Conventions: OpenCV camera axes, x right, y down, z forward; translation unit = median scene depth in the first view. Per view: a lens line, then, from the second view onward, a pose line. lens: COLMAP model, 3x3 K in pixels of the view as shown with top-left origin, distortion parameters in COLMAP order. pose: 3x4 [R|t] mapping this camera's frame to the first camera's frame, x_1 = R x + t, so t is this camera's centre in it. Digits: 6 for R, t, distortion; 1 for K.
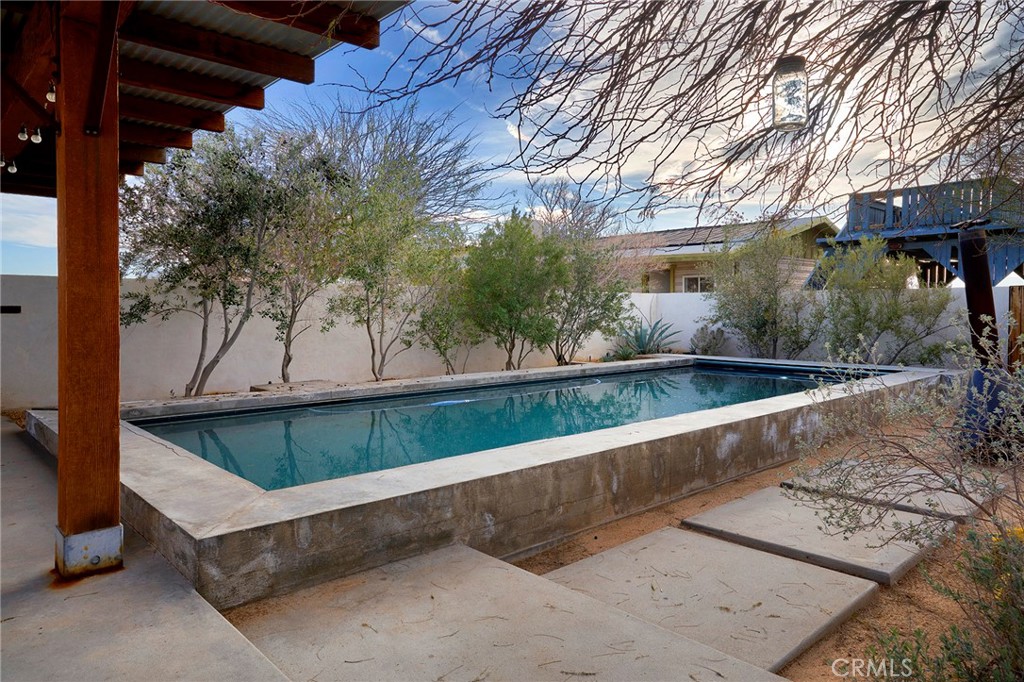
lens RADIAL K [[673.1, 0, 512.0], [0, 673.1, 341.0], [0, 0, 1]] dist [-0.000026, 0.000127]
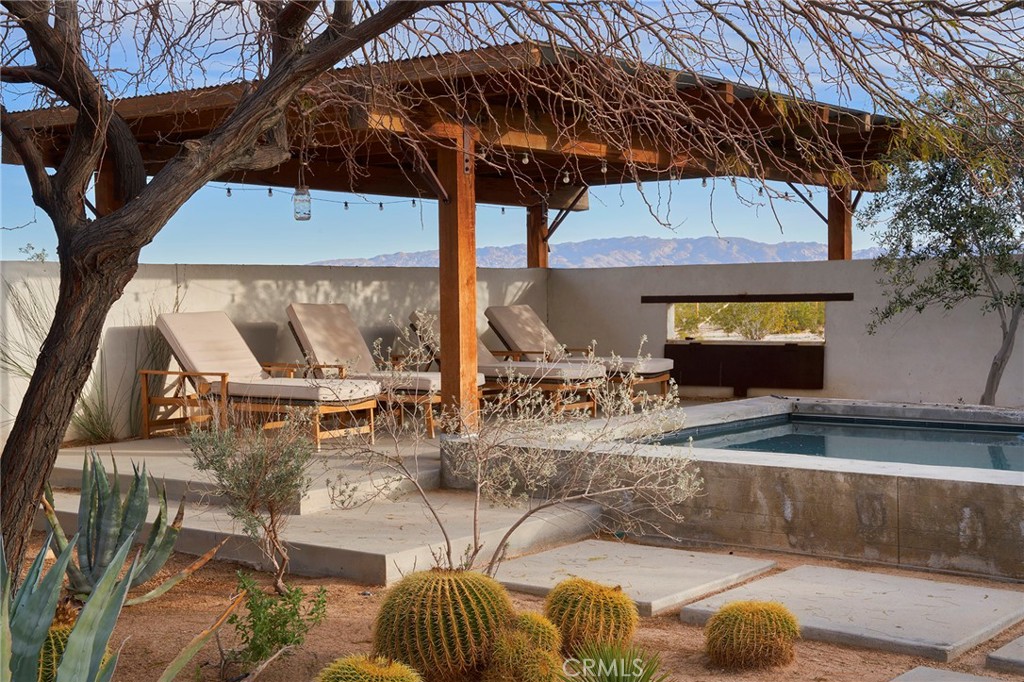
lens RADIAL K [[1306.3, 0, 512.0], [0, 1306.3, 341.0], [0, 0, 1]] dist [0.004297, 0.015449]
pose [[0.128745, 0.032058, -0.991159, 1.734391], [-0.026592, 0.999230, 0.028865, -0.038642], [0.991321, 0.022641, 0.129498, 0.436218]]
